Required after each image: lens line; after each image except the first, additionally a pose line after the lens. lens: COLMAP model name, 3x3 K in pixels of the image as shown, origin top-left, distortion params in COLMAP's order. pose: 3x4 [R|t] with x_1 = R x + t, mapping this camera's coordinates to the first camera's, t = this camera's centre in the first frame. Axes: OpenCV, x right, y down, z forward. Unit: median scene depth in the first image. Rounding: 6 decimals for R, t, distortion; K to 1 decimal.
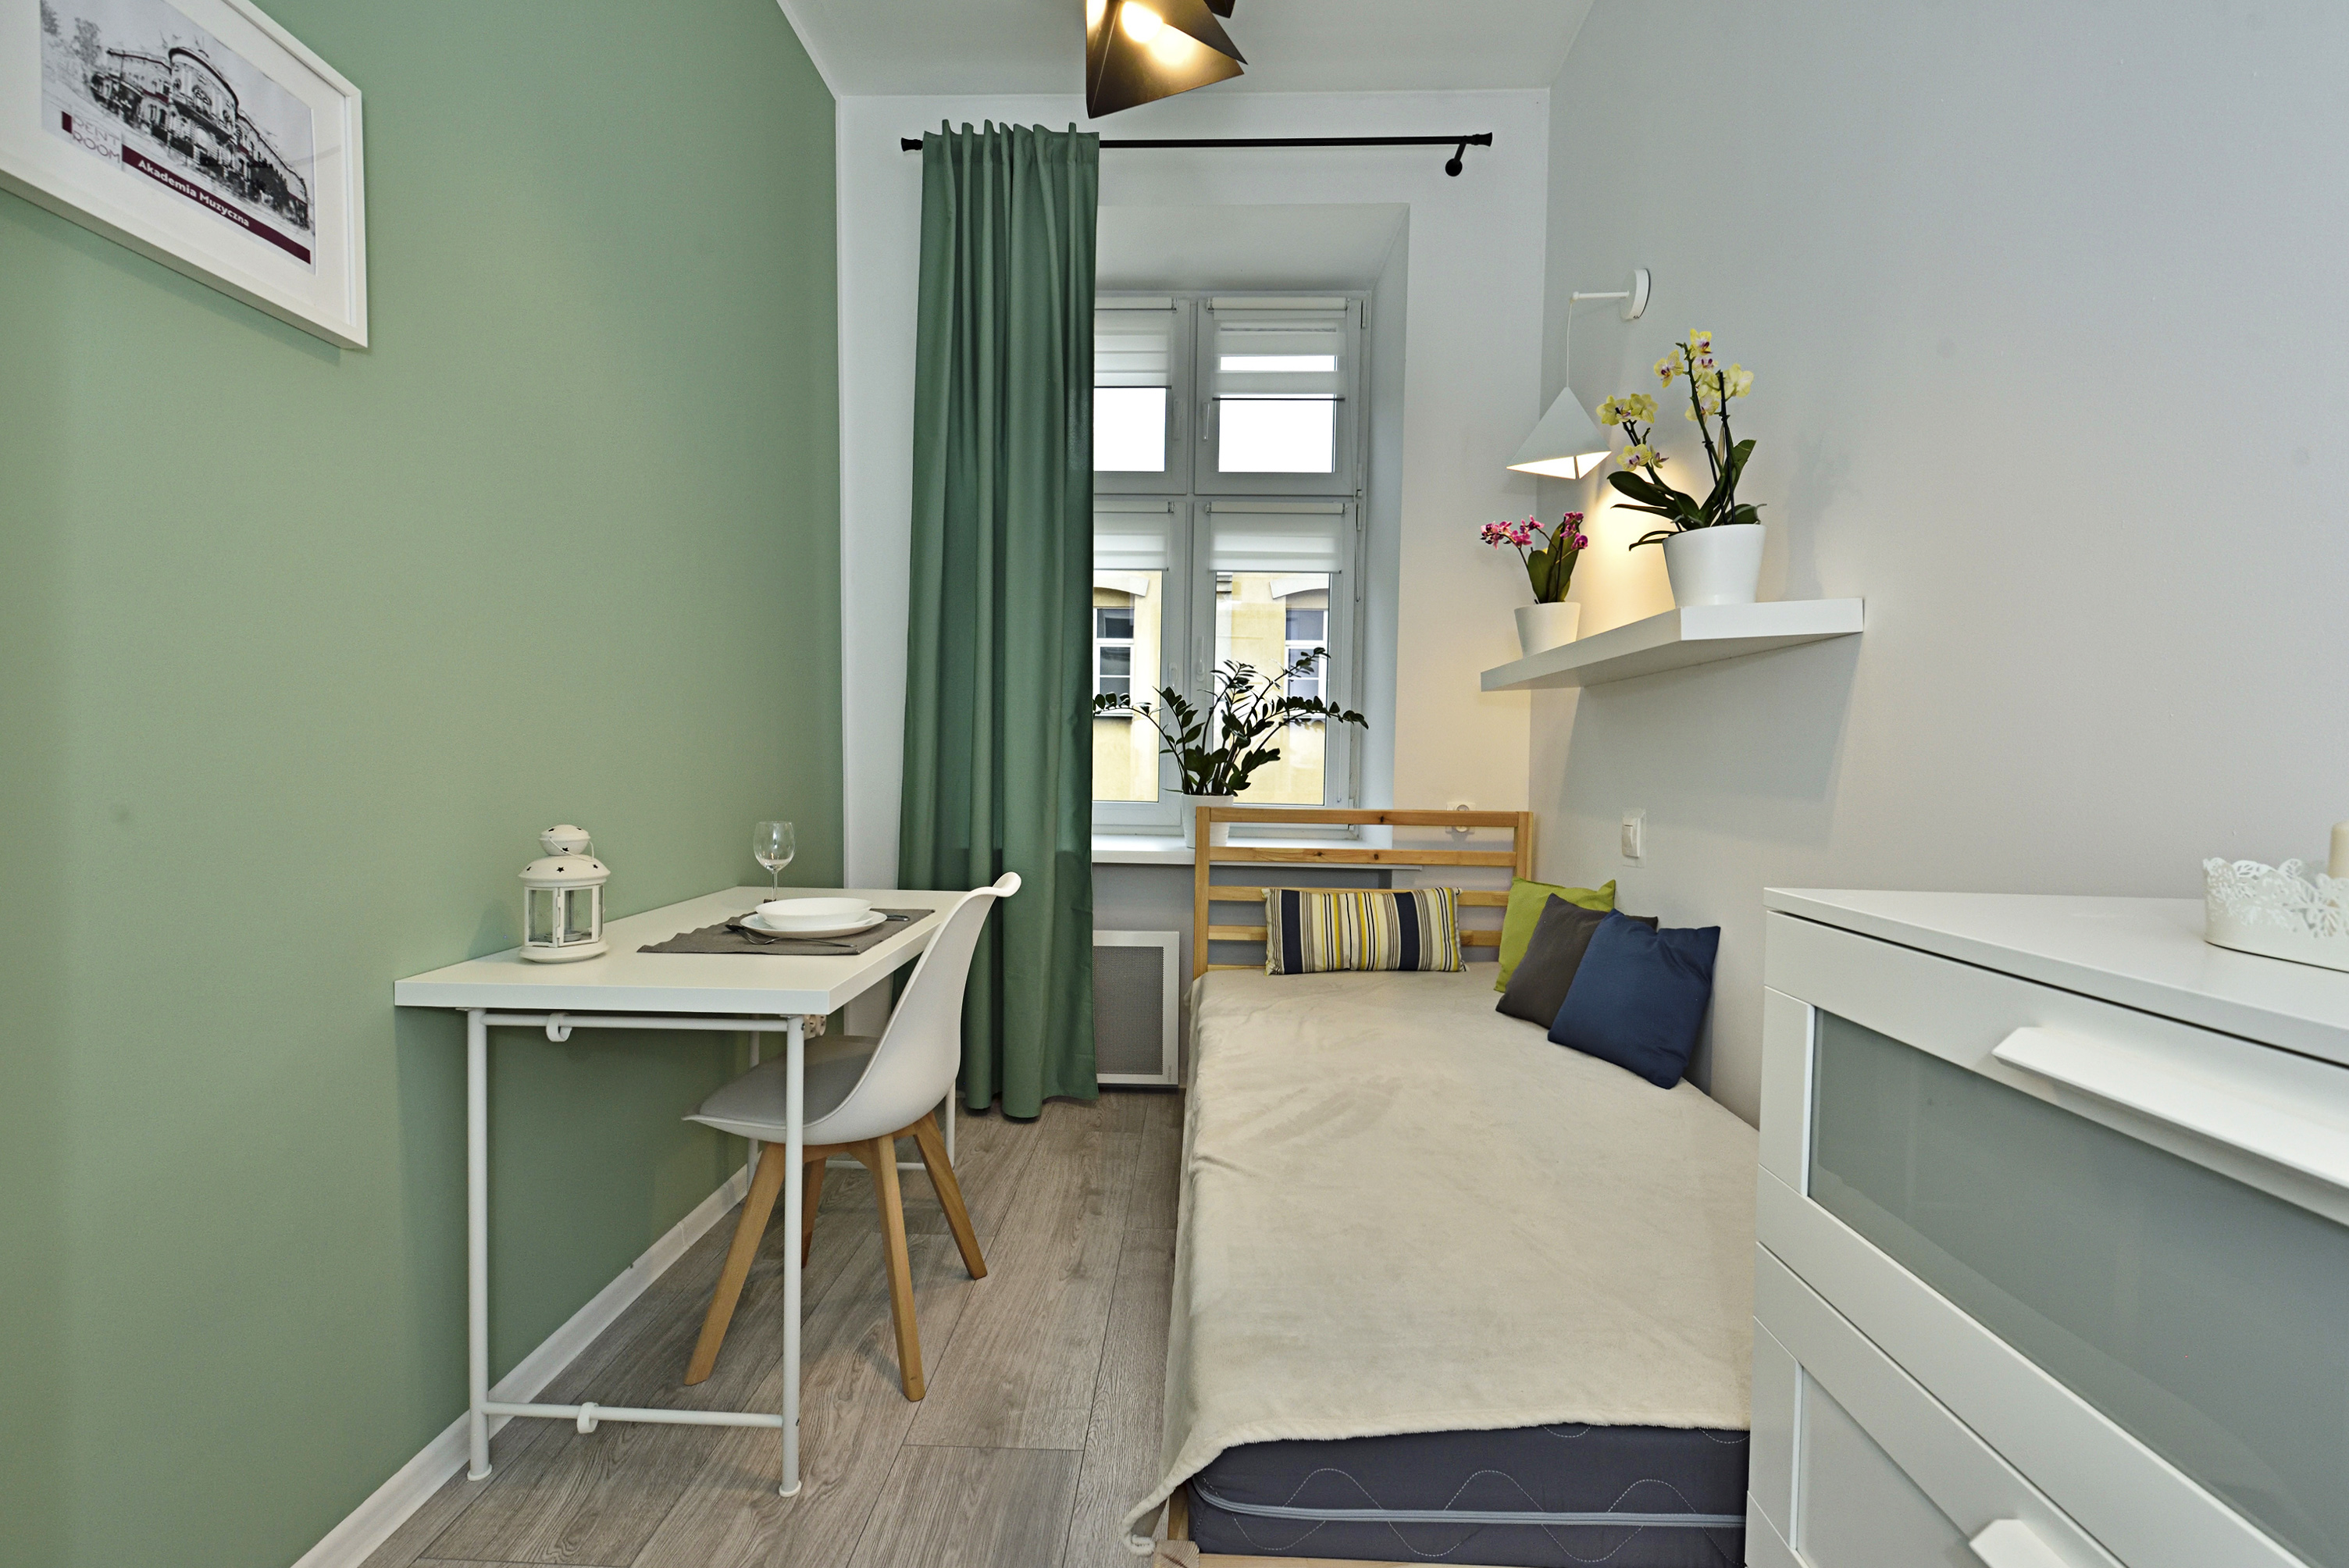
lens RADIAL K [[1006.0, 0, 1174.5], [0, 1006.0, 784.0], [0, 0, 1]] dist [0.000269, 0.000066]
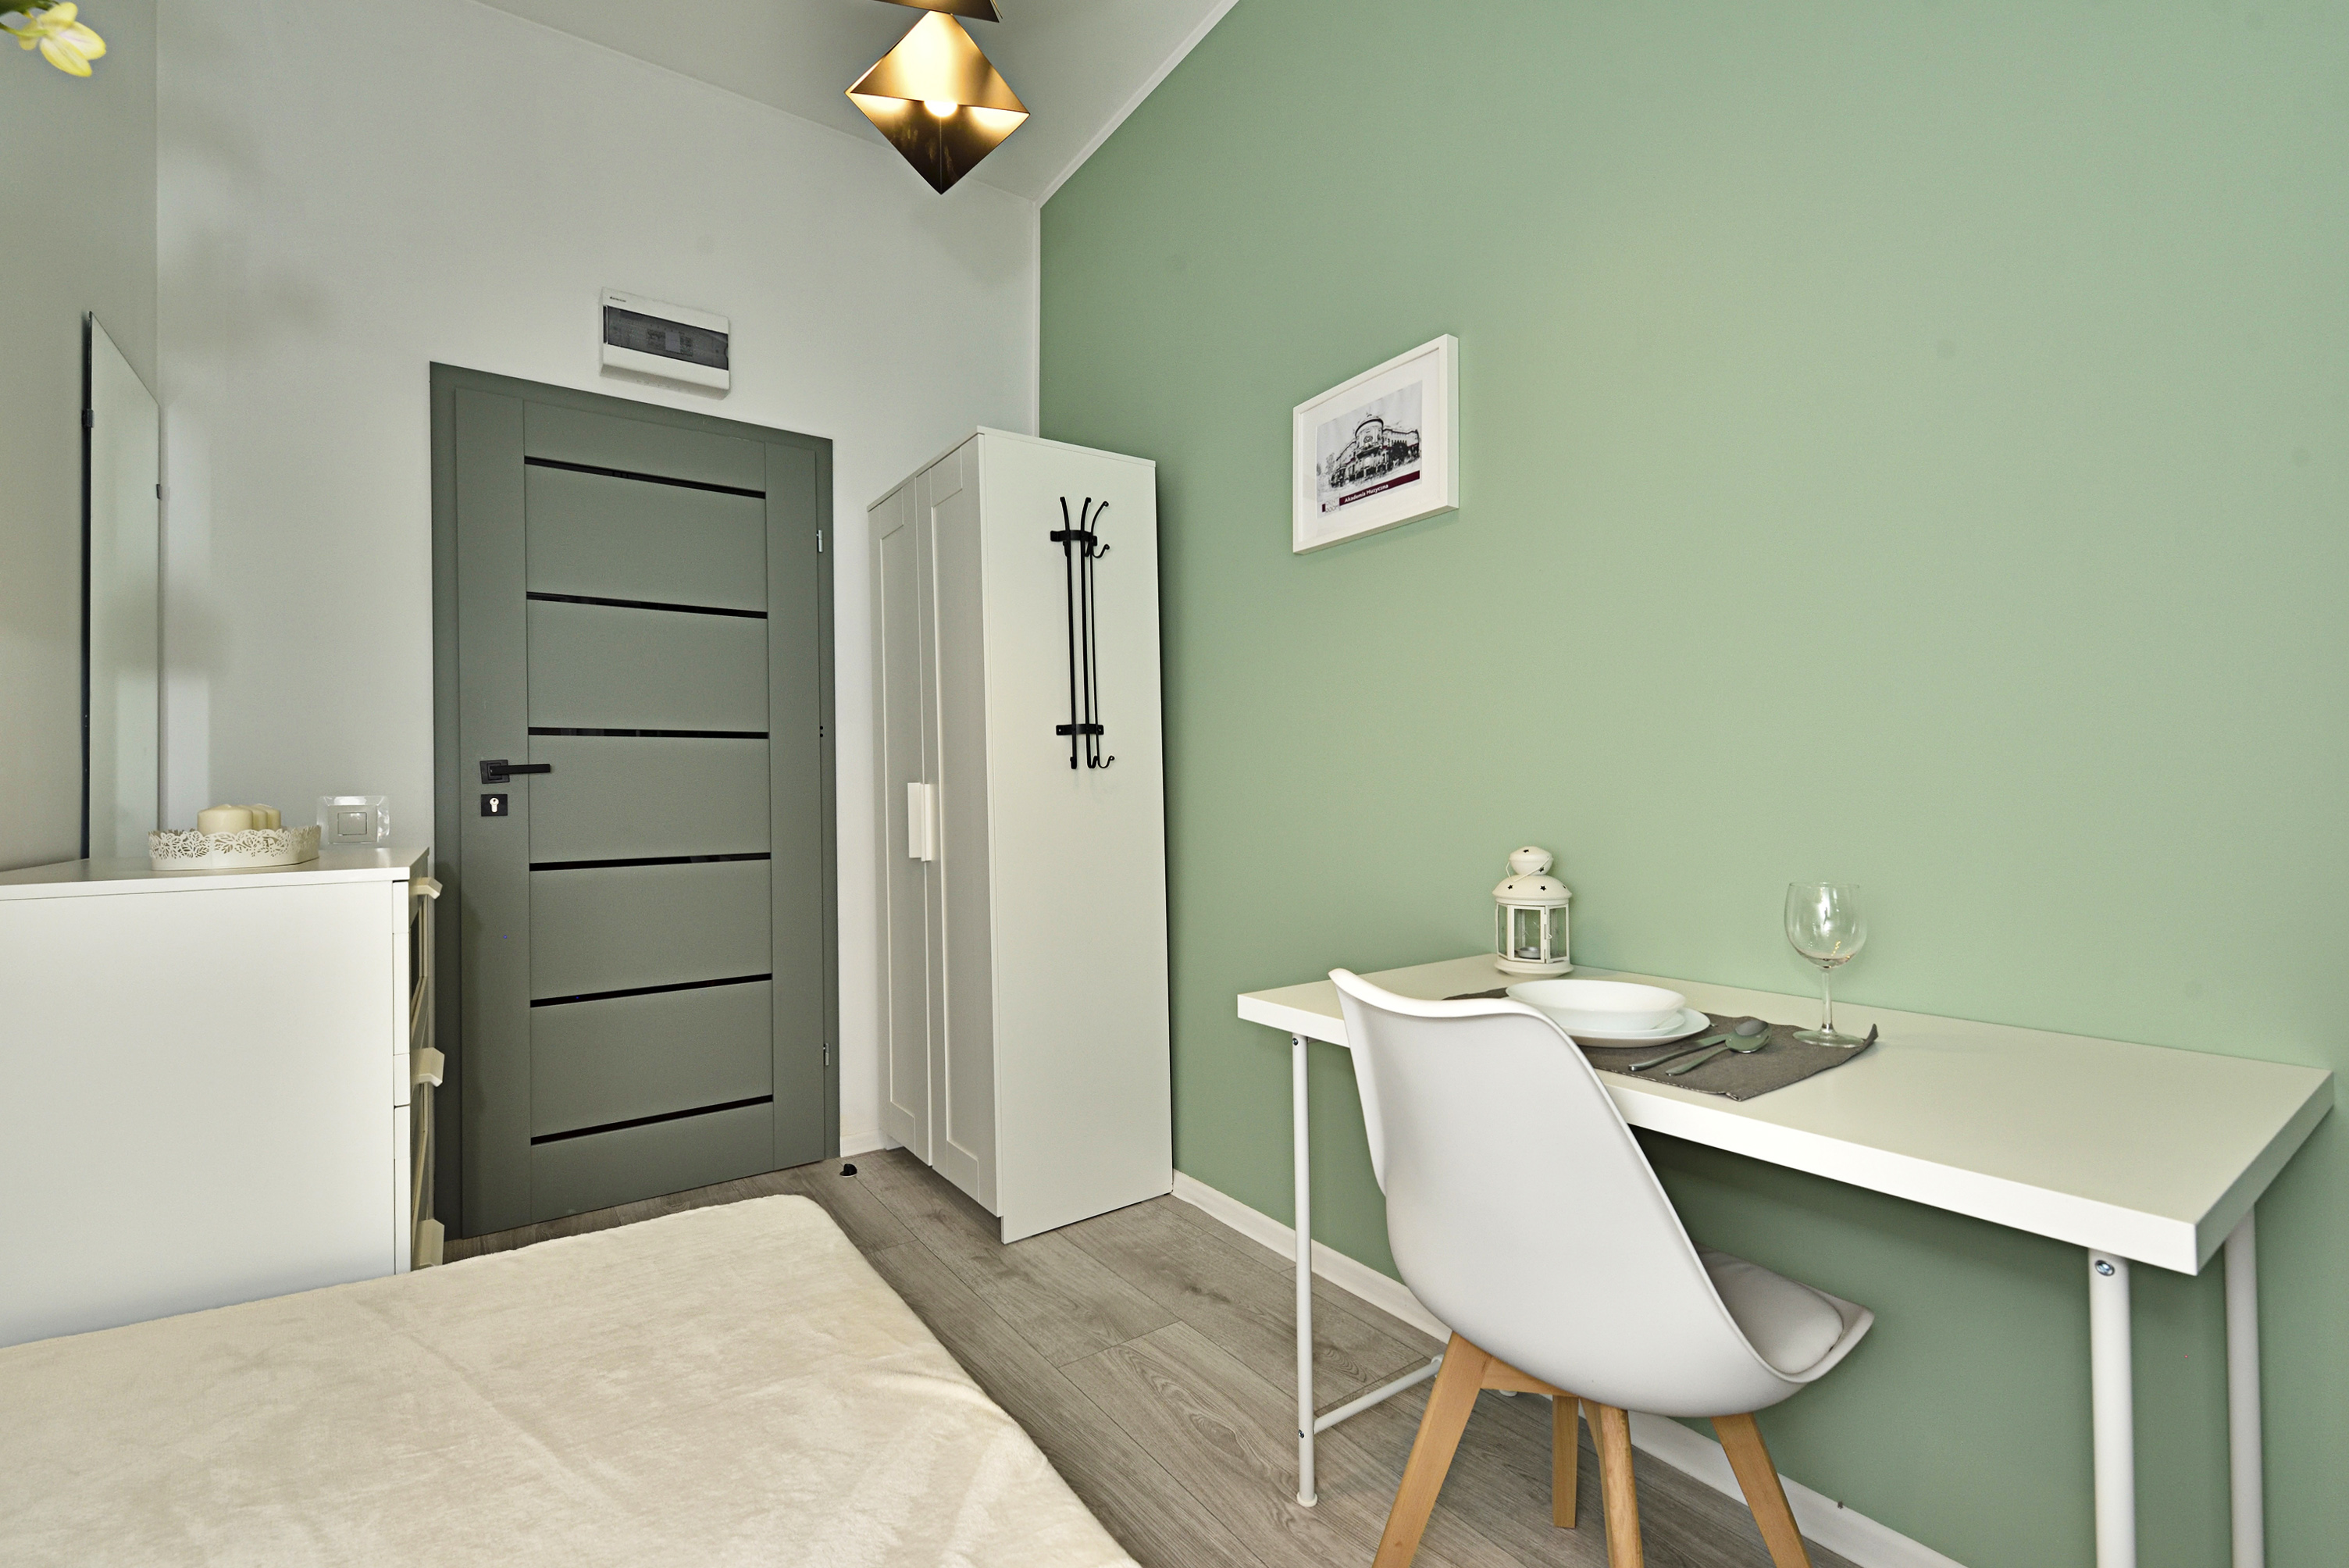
lens RADIAL K [[1009.2, 0, 1176.9], [0, 1009.2, 774.2], [0, 0, 1]] dist [-0.000025, 0.000045]
pose [[-0.795849, -0.011611, -0.605384, 0.296429], [-0.009210, 0.999933, -0.007069, -0.030793], [0.605425, -0.000050, -0.795902, 1.529745]]
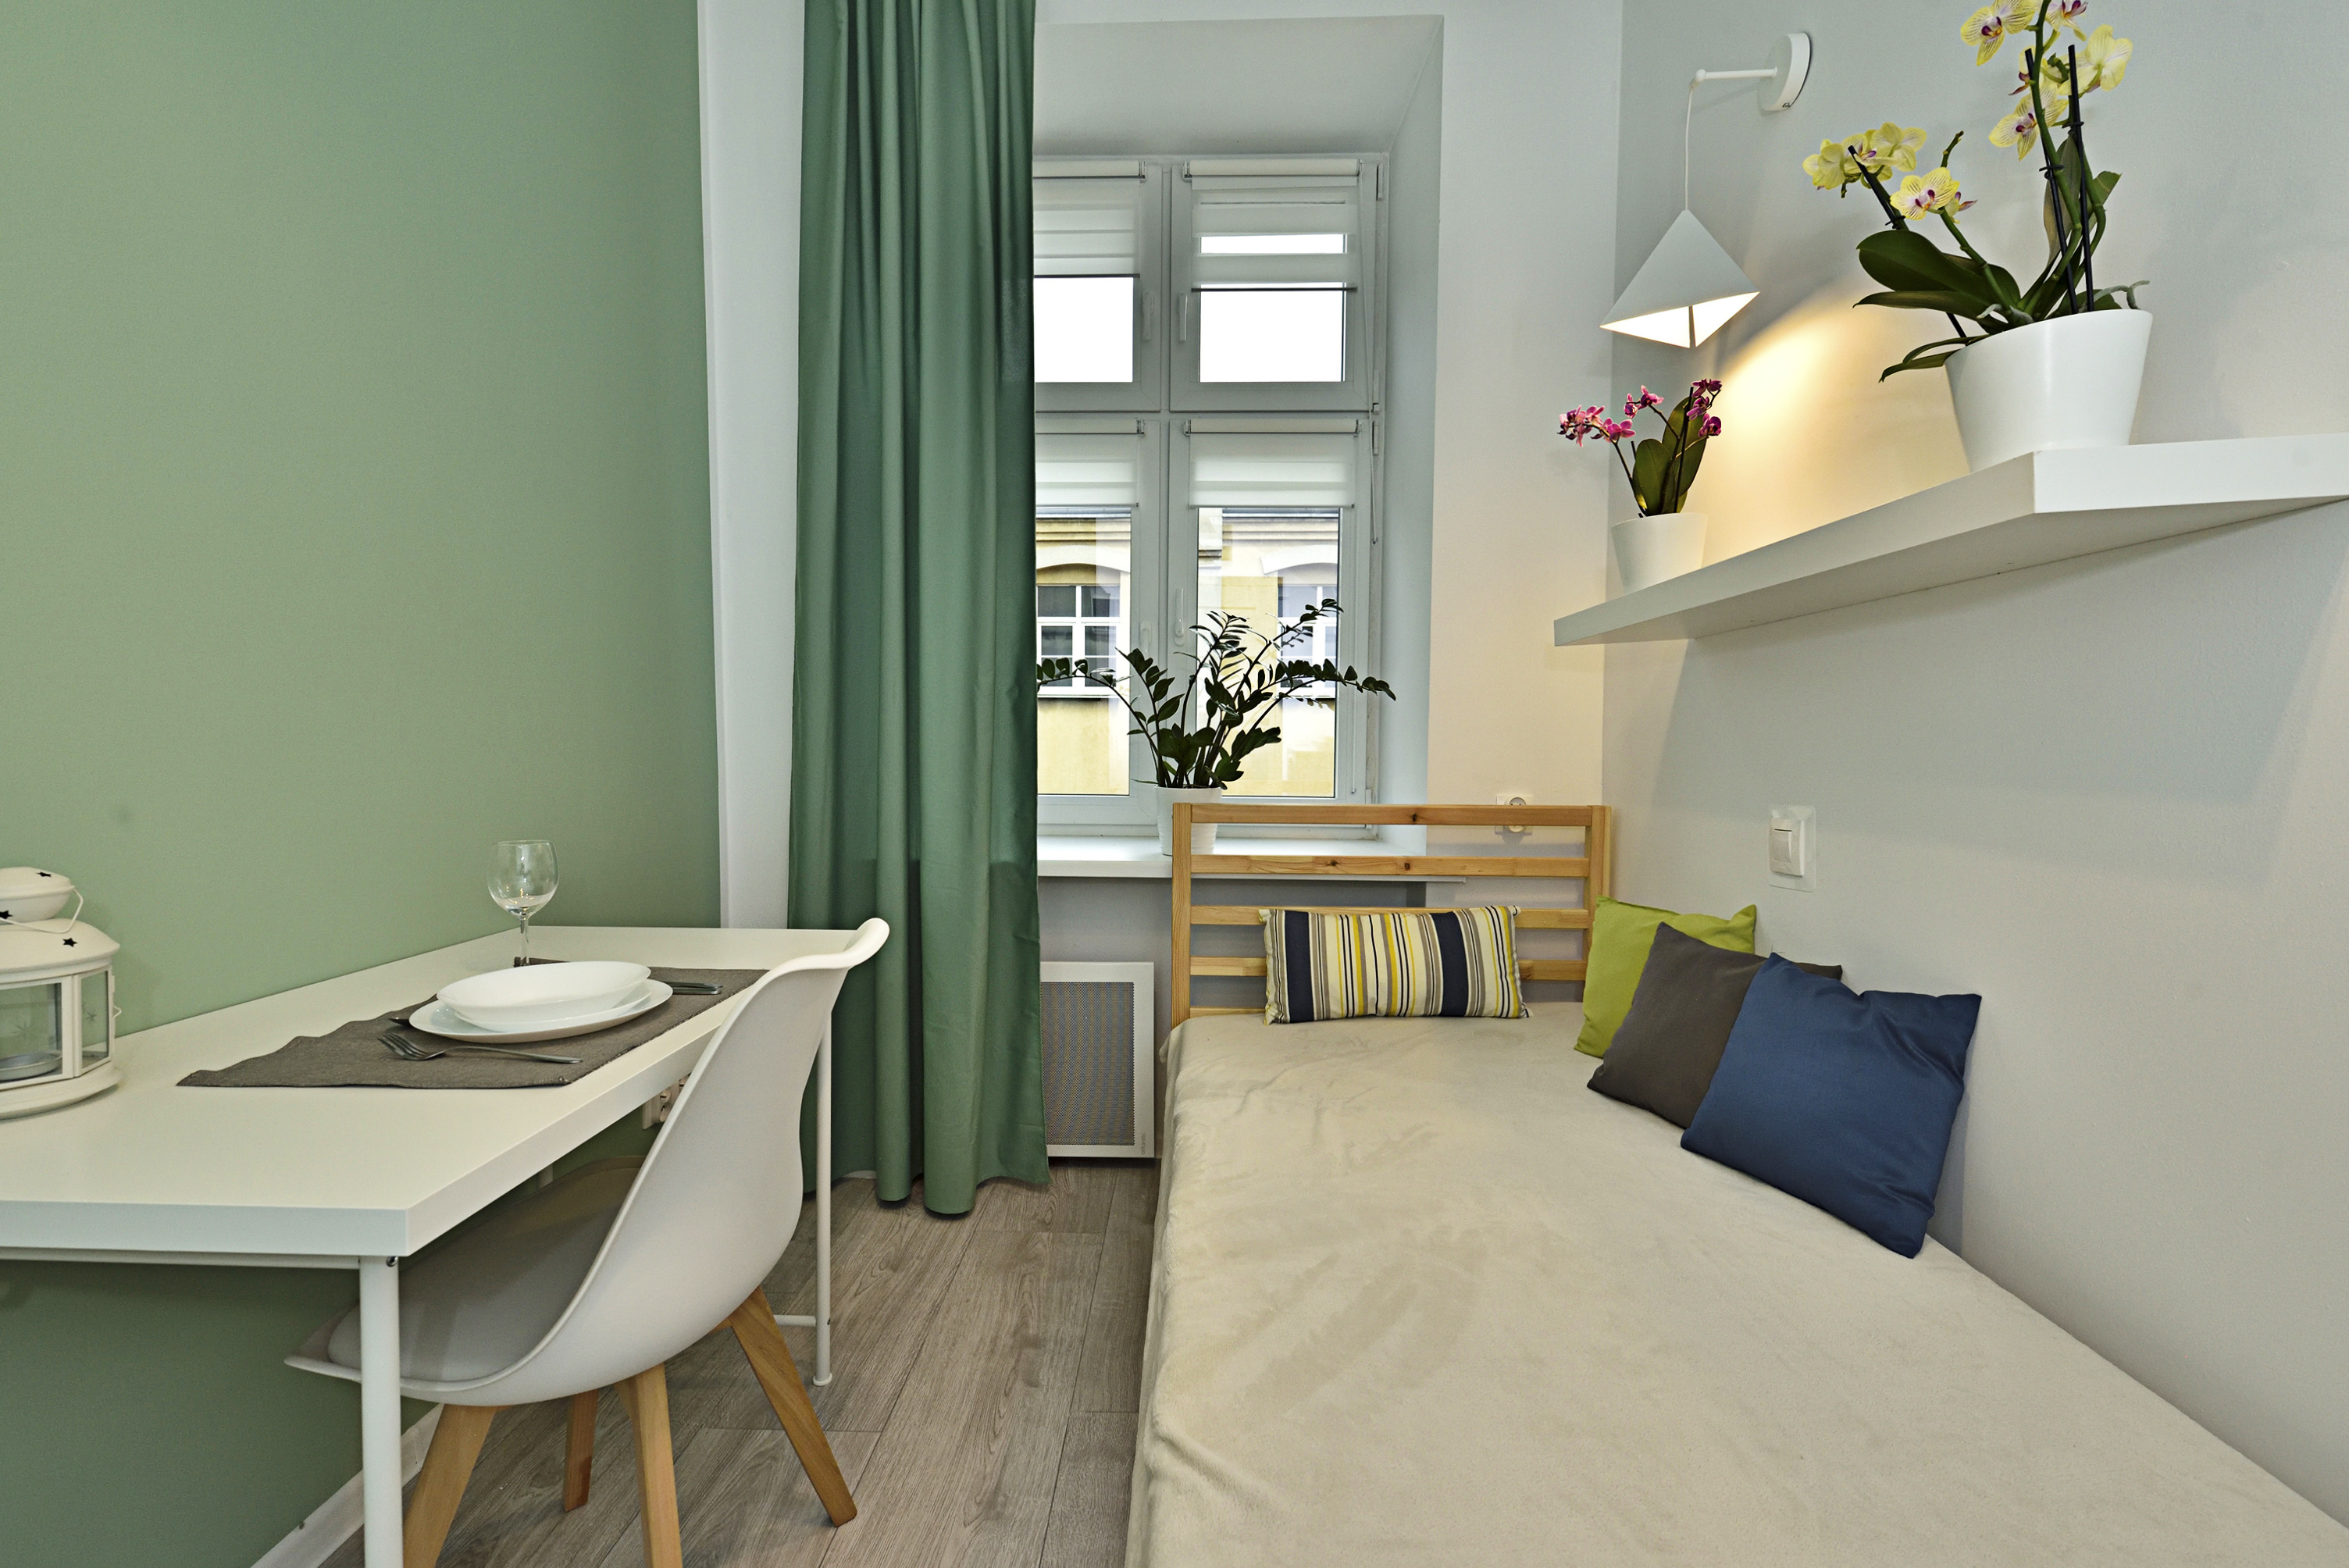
lens RADIAL K [[1009.2, 0, 1176.9], [0, 1009.2, 774.2], [0, 0, 1]] dist [-0.000025, 0.000045]
pose [[0.999903, -0.009200, 0.010445, 0.017041], [0.009135, 0.999939, 0.006220, -0.004595], [-0.010502, -0.006124, 0.999926, 0.234139]]
